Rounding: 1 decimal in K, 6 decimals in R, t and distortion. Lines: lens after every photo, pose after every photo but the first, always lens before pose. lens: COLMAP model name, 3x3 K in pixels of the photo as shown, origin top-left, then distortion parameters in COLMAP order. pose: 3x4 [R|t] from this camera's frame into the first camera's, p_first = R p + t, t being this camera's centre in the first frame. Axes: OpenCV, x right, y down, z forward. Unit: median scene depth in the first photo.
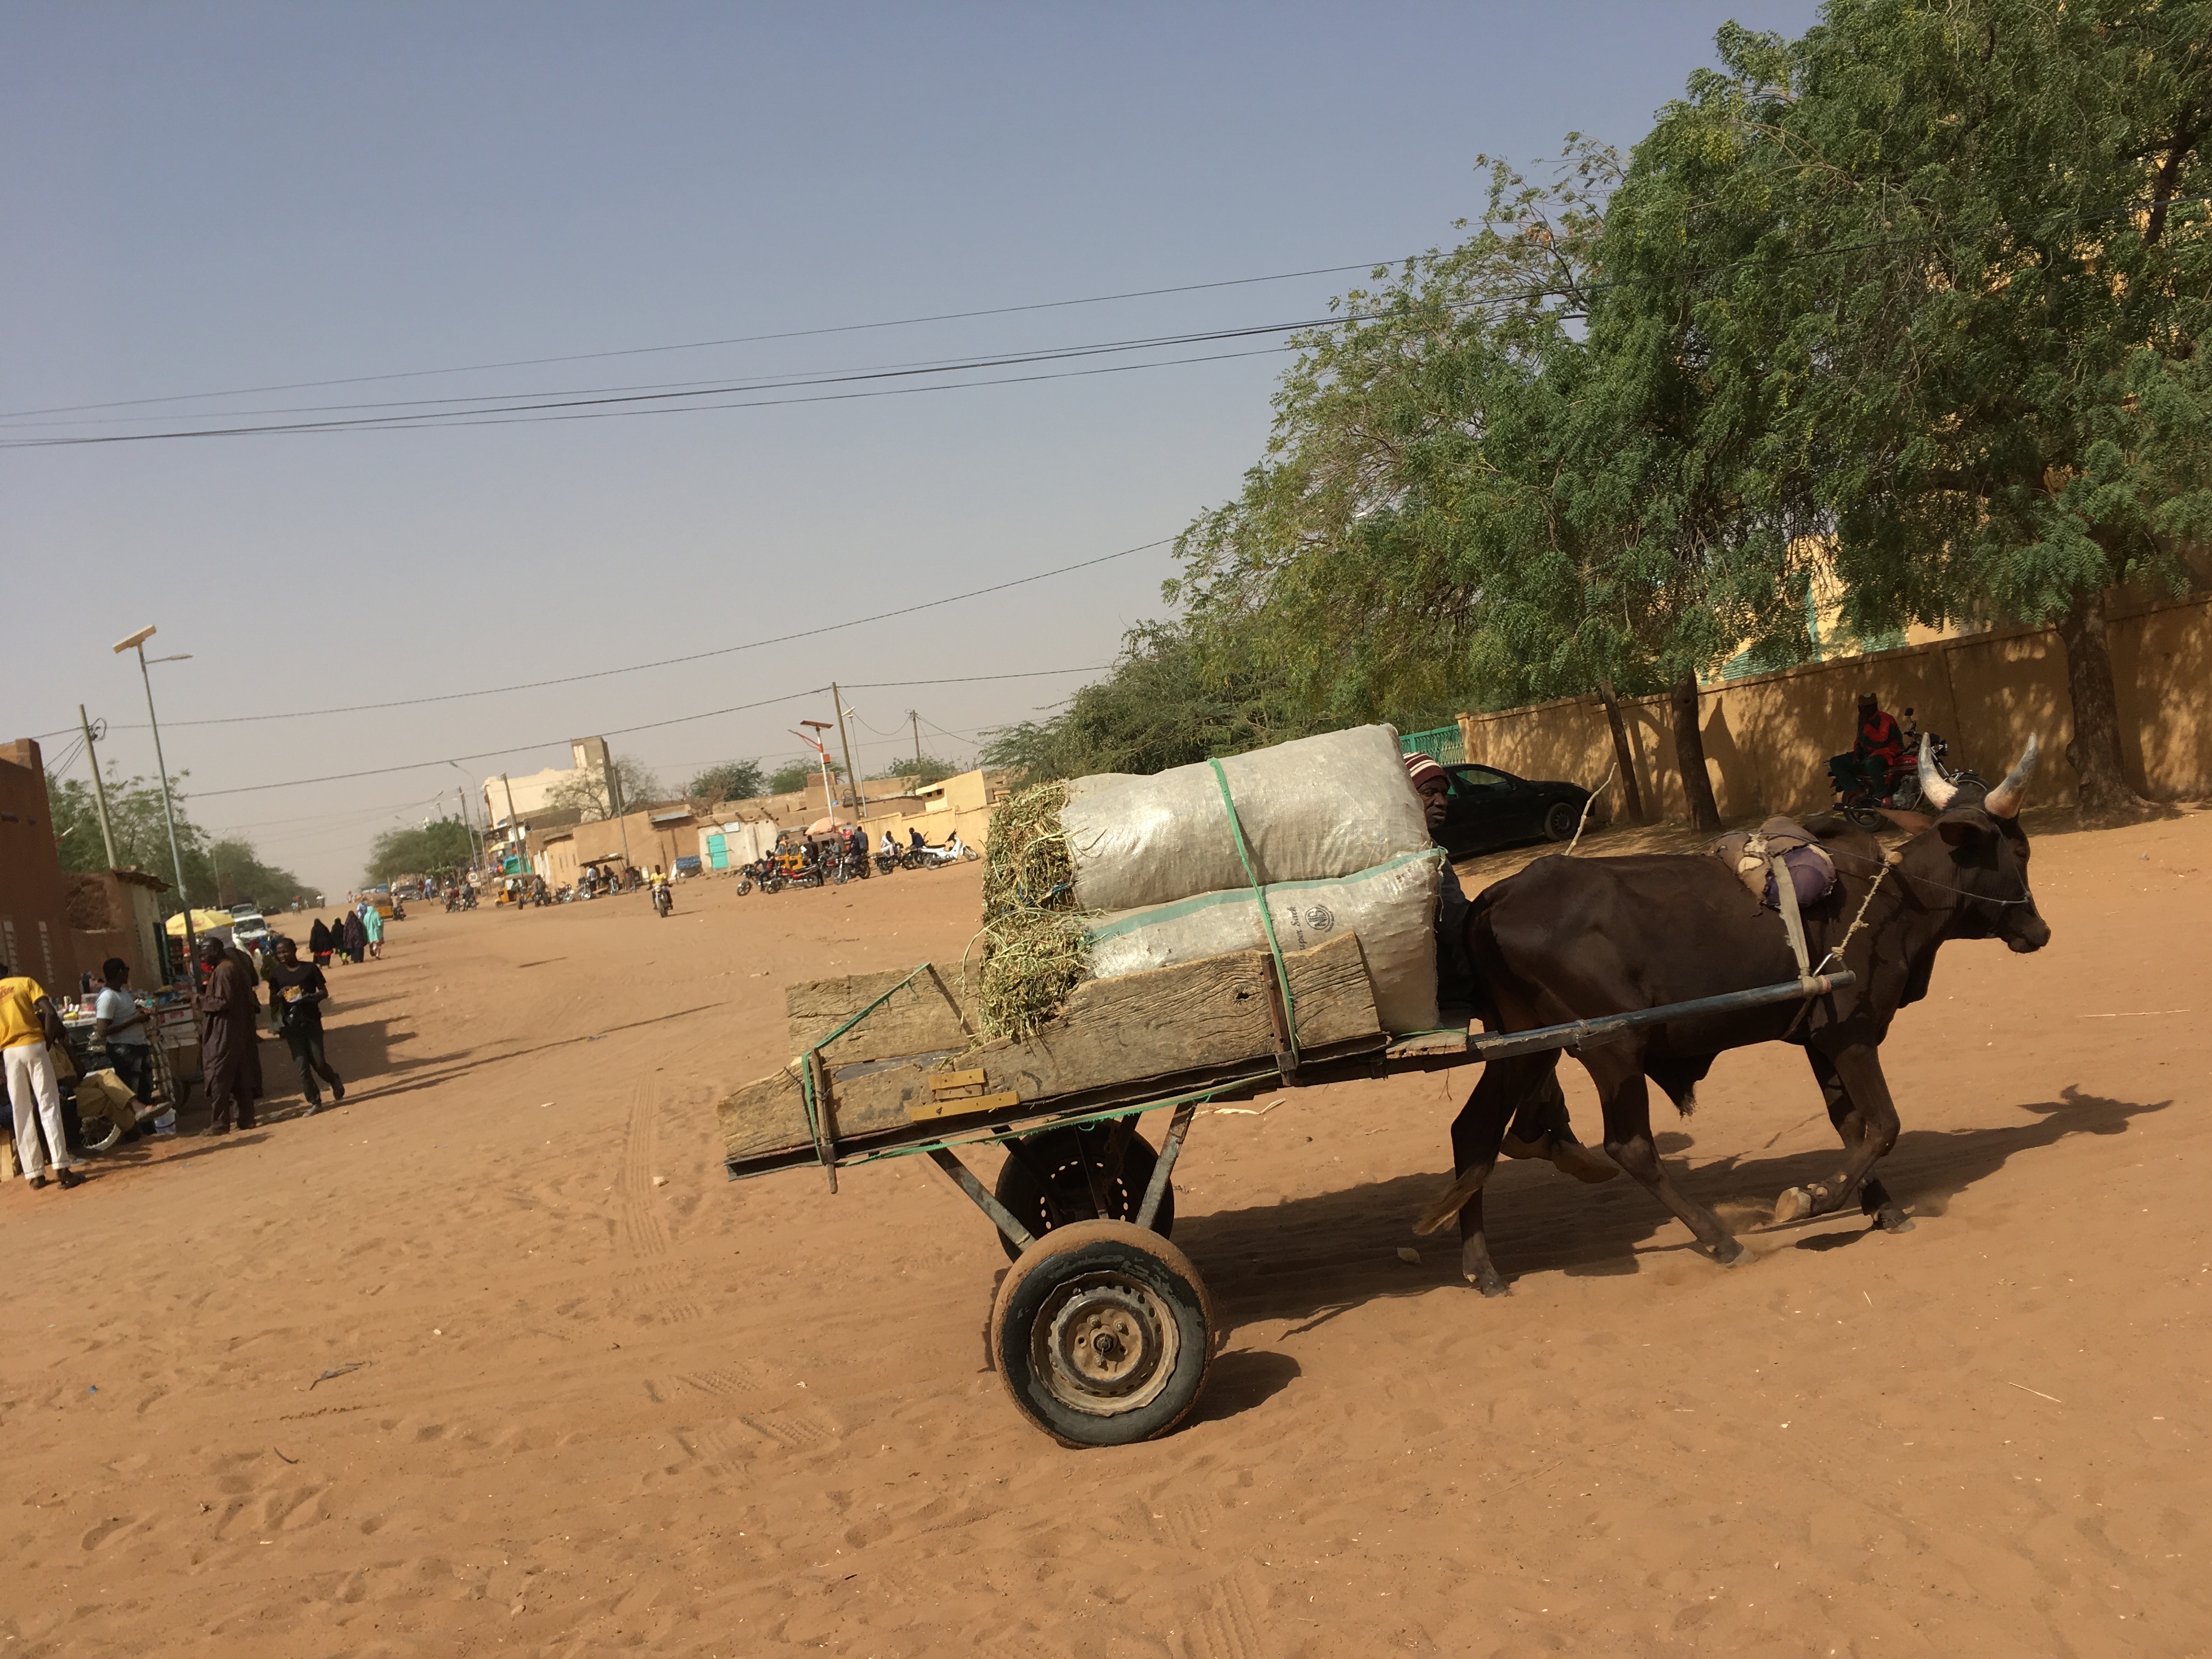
lens RADIAL K [[1994.2, 0, 1159.6], [0, 1994.2, 862.6], [0, 0, 1]] dist [0.106496, -0.135610]
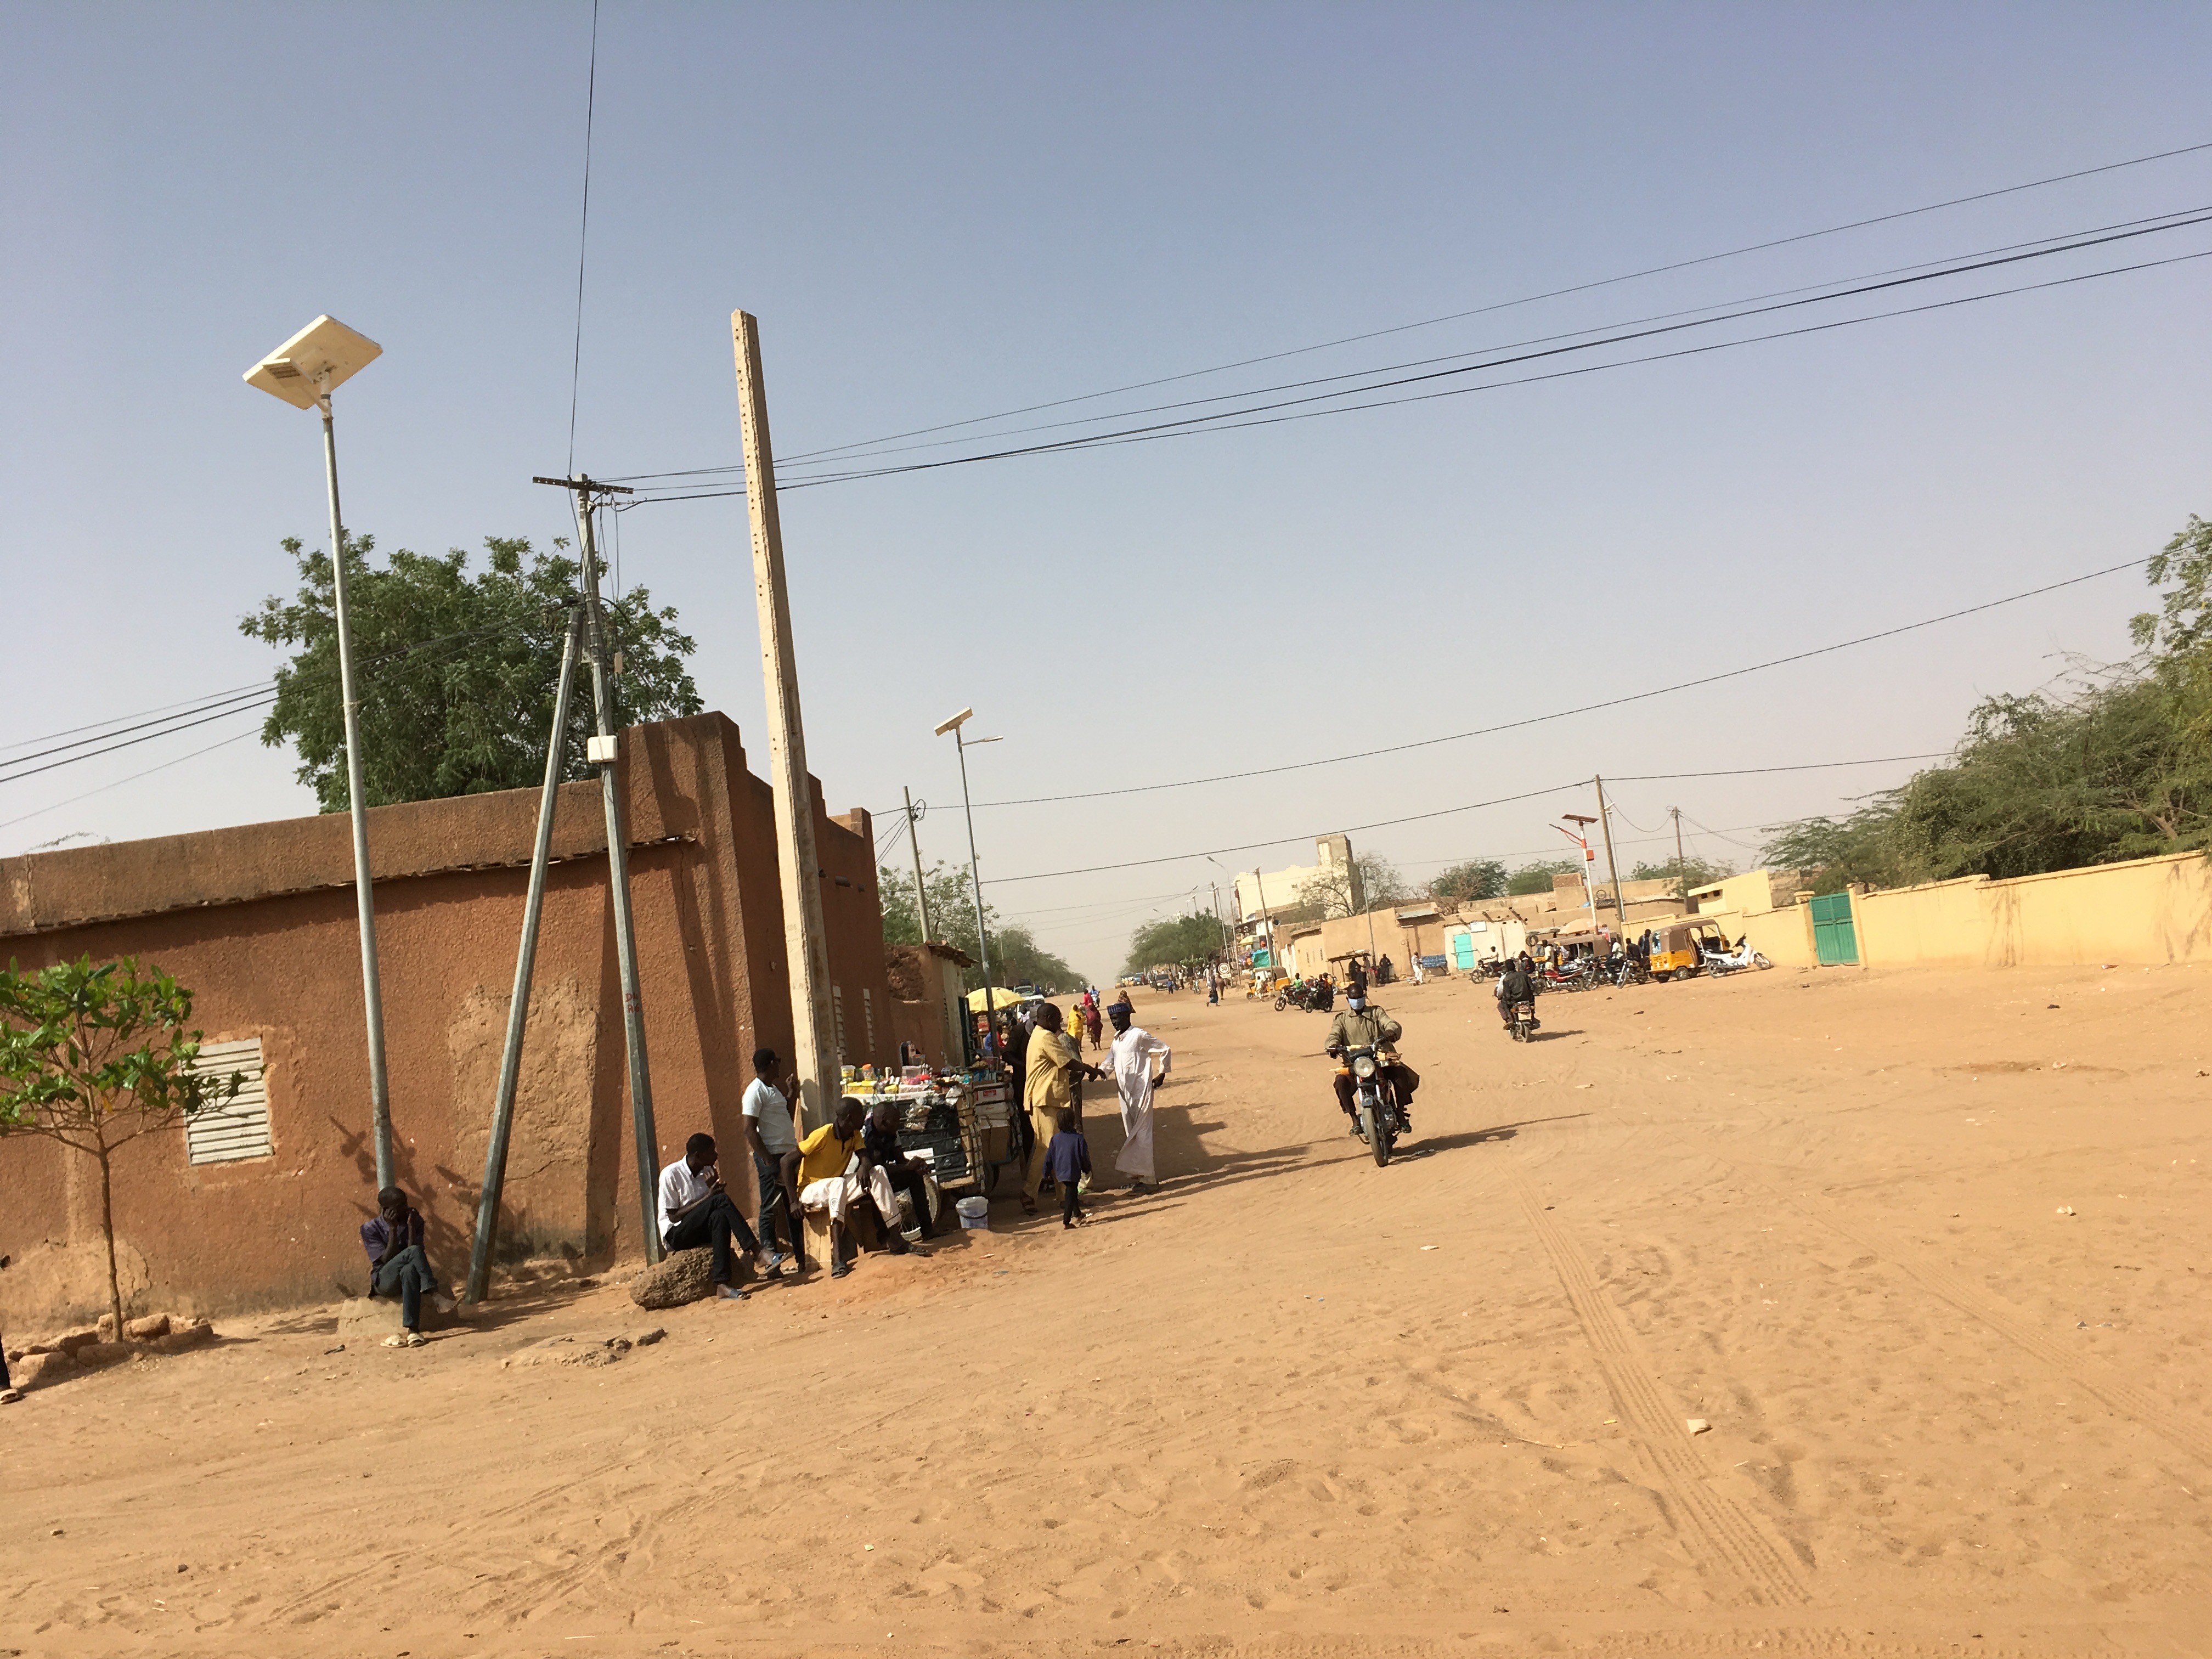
lens RADIAL K [[1830.4, 0, 1074.2], [0, 1830.4, 880.8], [0, 0, 1]] dist [0.052960, -0.002001]
pose [[0.925695, 0.018214, -0.377833, -0.064125], [-0.037192, 0.998383, -0.042990, 0.005971], [0.376439, 0.053848, 0.924875, 0.112697]]
